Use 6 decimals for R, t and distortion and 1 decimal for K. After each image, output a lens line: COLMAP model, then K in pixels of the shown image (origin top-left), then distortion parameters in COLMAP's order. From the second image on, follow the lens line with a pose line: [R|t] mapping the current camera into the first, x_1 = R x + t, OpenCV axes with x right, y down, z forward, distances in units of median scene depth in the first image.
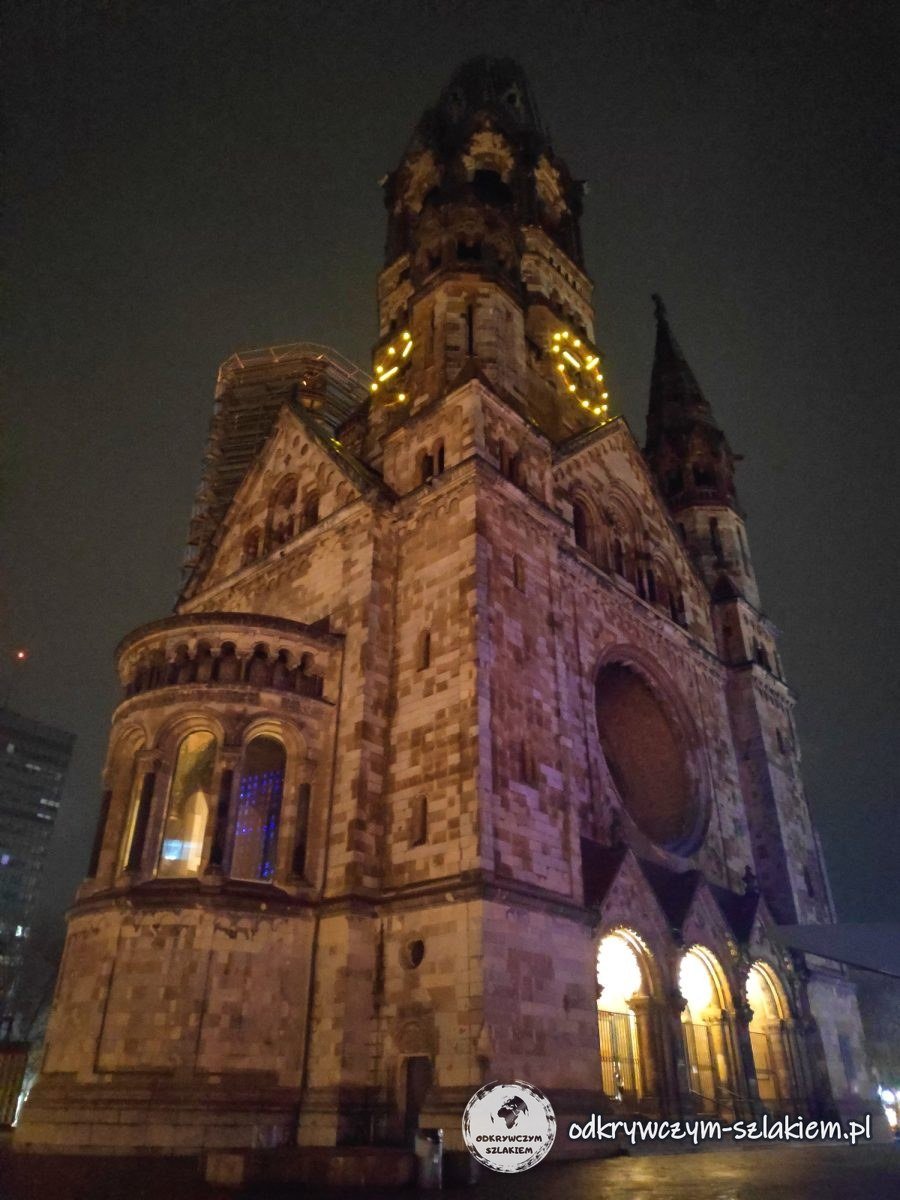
lens RADIAL K [[819.4, 0, 450.0], [0, 819.4, 600.0], [0, 0, 1]] dist [0.007580, 0.000994]
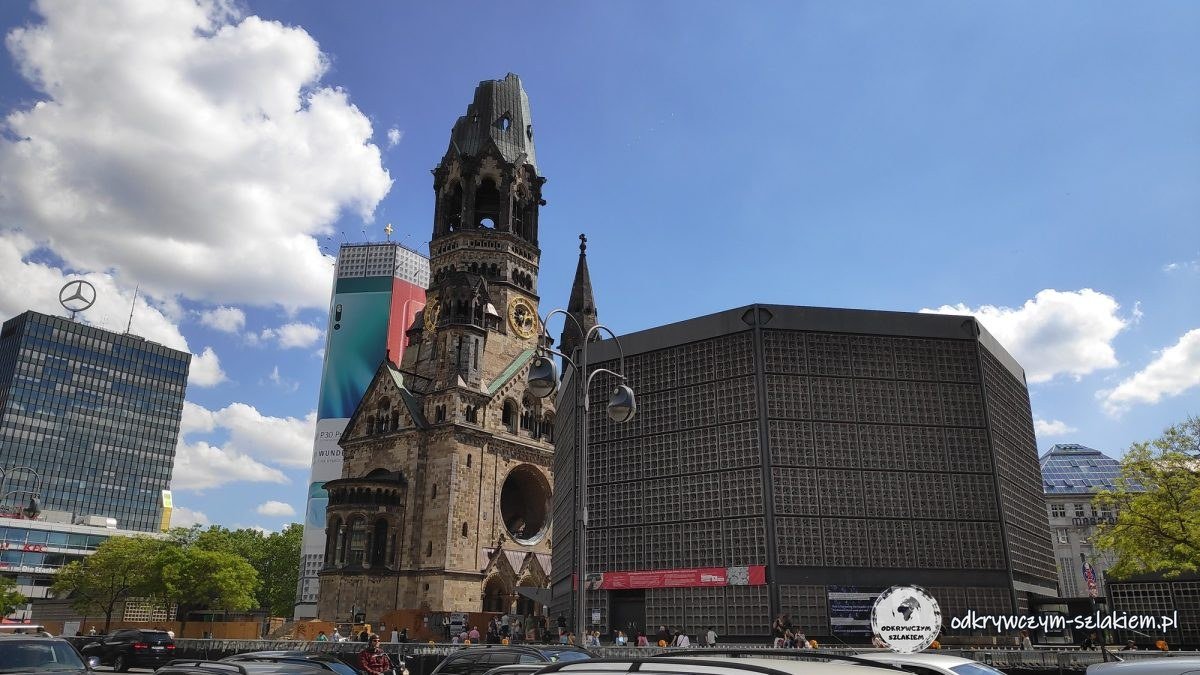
lens RADIAL K [[830.4, 0, 600.0], [0, 830.4, 337.5], [0, 0, 1]] dist [0.025624, -0.000583]
pose [[0.994632, 0.037886, 0.096288, 0.274350], [-0.057398, 0.976277, 0.208779, -1.233186], [-0.086094, -0.213185, 0.973211, -2.030728]]
